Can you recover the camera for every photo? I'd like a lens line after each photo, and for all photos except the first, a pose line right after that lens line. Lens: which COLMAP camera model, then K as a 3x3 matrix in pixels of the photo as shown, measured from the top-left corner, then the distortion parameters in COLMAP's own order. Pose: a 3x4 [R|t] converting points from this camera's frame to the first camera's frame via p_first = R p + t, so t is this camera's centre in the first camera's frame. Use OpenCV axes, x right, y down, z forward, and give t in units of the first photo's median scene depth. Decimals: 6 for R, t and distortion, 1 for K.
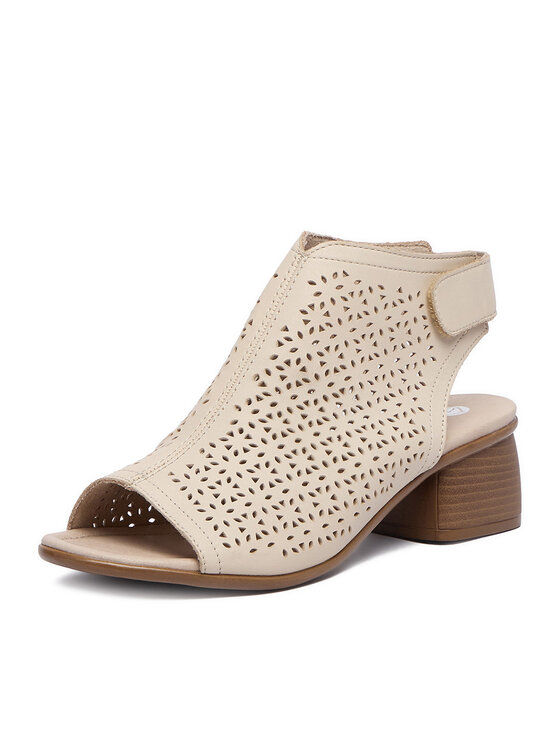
lens RADIAL K [[1465.0, 0, 280.0], [0, 1465.0, 373.0], [0, 0, 1]] dist [-0.593245, -0.026832]
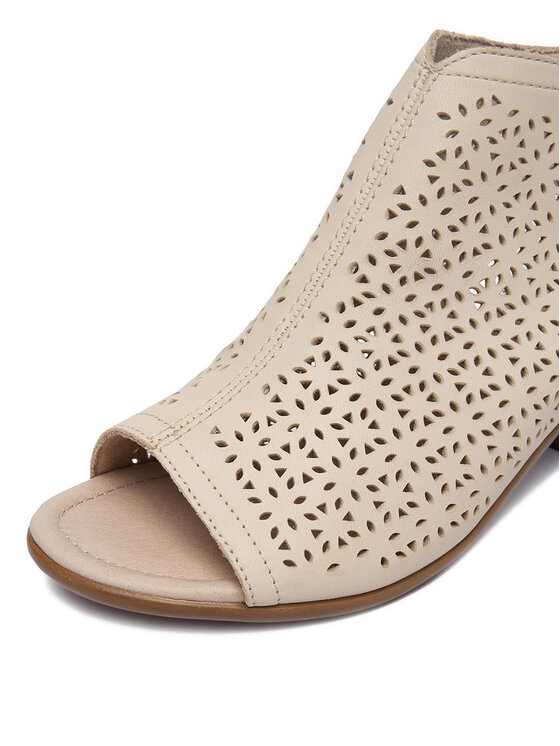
lens RADIAL K [[979.0, 0, 280.0], [0, 979.0, 373.0], [0, 0, 1]] dist [-0.108240, -0.011671]
pose [[0.986633, 0.029722, -0.160226, 0.023078], [0.015651, 0.961398, 0.274717, -0.073218], [0.162206, -0.273552, 0.948081, 0.561378]]
